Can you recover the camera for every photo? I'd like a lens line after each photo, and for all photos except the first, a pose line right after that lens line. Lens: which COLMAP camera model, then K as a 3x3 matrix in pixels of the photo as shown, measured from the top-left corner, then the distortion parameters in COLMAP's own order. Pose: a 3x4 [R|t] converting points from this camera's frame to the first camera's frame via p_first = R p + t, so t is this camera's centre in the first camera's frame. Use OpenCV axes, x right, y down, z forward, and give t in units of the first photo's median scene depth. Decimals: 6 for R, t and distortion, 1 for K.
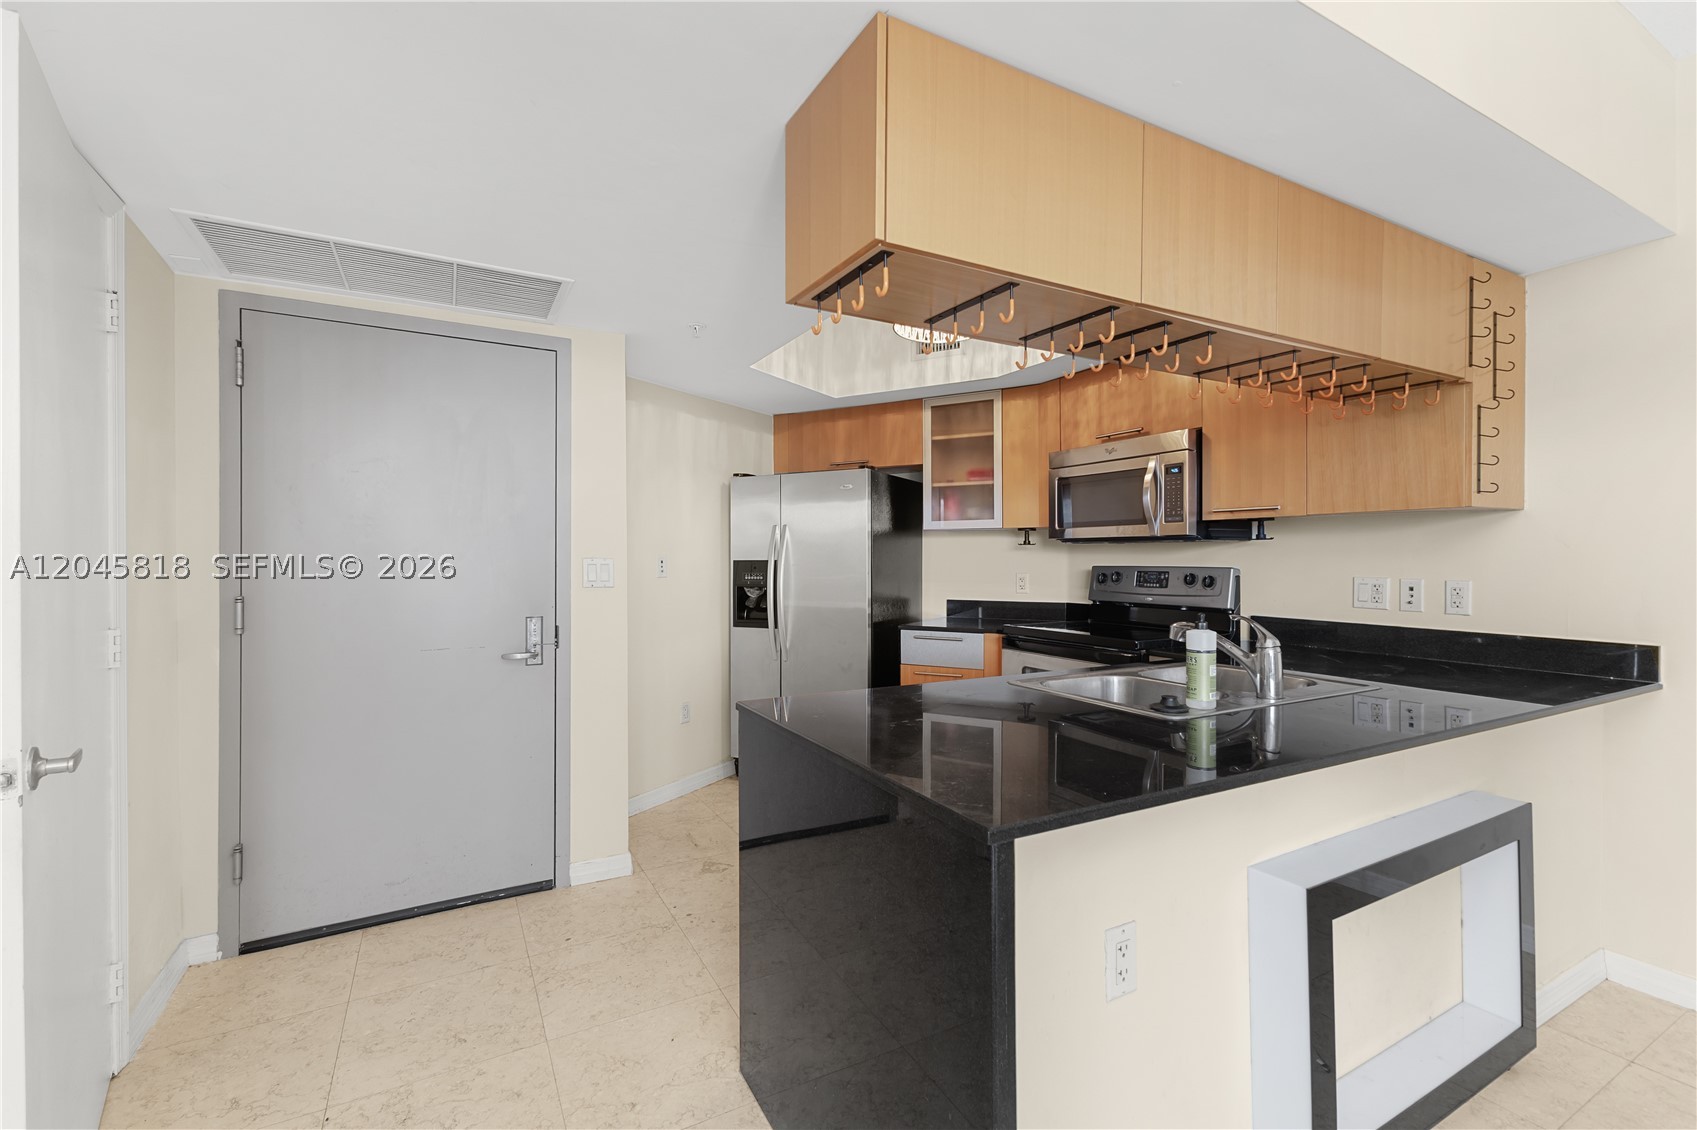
lens RADIAL K [[738.3, 0, 845.8], [0, 738.3, 560.5], [0, 0, 1]] dist [0.005274, -0.000249]
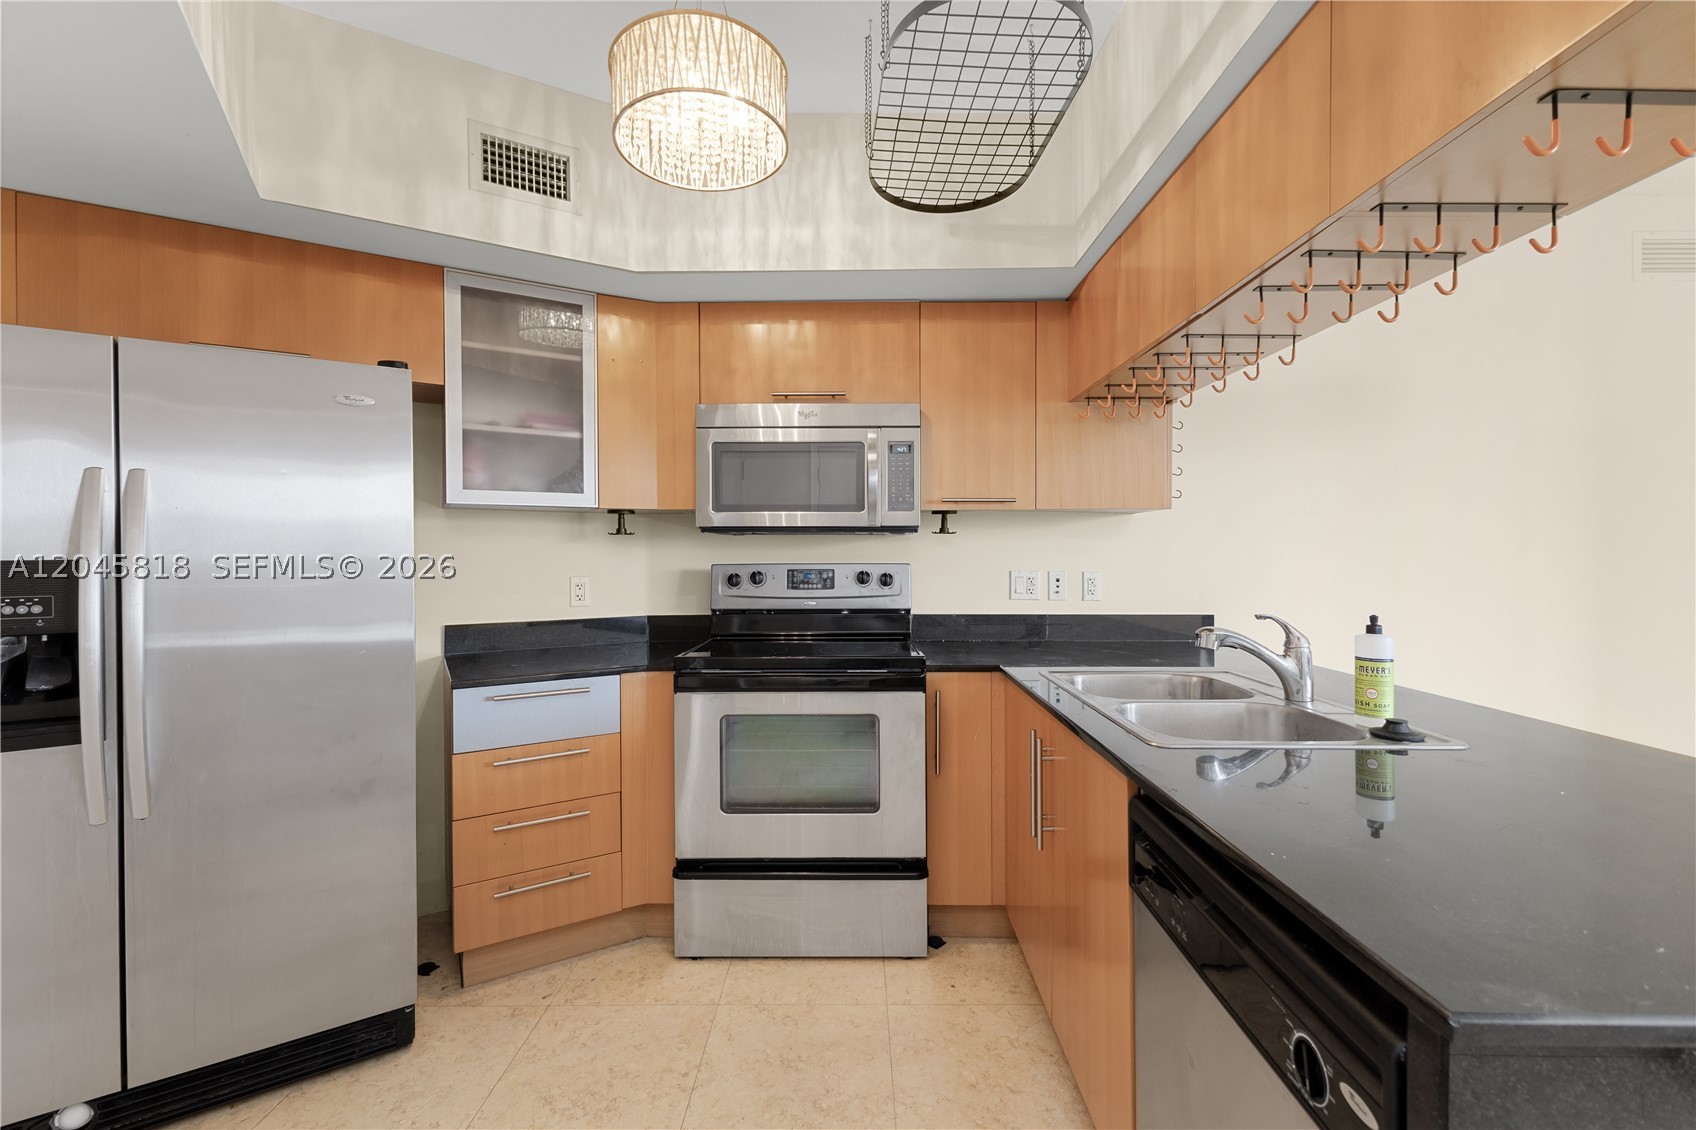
lens RADIAL K [[737.8, 0, 852.4], [0, 737.8, 568.7], [0, 0, 1]] dist [0.005274, -0.000249]
pose [[0.492962, -0.018373, 0.869857, -0.263013], [0.006878, 0.999828, 0.017220, 0.000006], [-0.870024, -0.002506, 0.493003, 0.518217]]
